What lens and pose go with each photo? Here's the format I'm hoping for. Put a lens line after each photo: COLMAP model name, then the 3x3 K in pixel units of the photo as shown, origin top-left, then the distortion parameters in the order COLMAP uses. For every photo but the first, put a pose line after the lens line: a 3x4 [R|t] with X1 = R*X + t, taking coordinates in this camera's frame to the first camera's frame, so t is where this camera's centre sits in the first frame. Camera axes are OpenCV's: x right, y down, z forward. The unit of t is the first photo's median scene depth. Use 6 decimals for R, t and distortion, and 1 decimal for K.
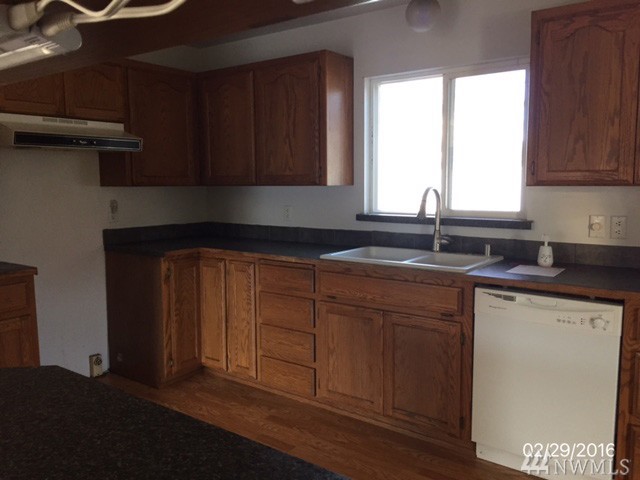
lens RADIAL K [[544.1, 0, 319.6], [0, 544.1, 243.7], [0, 0, 1]] dist [0.054399, -0.081465]
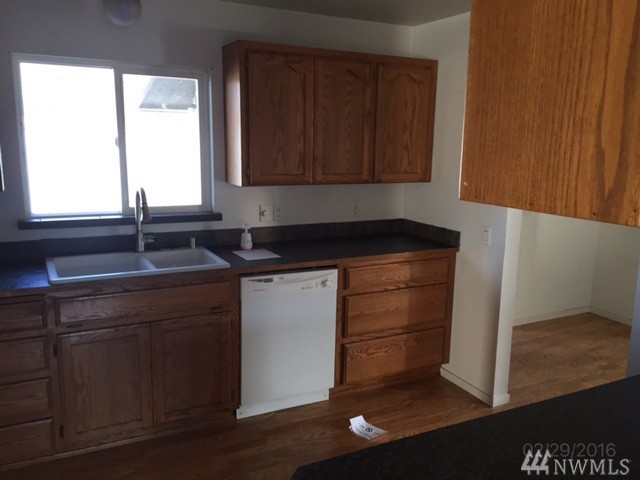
lens RADIAL K [[544.1, 0, 318.7], [0, 544.1, 237.9], [0, 0, 1]] dist [0.054399, -0.081465]
pose [[0.429329, -0.145976, 0.891273, -0.618070], [0.080641, 0.989106, 0.123155, -0.123842], [-0.899541, 0.018999, 0.436424, 0.318837]]
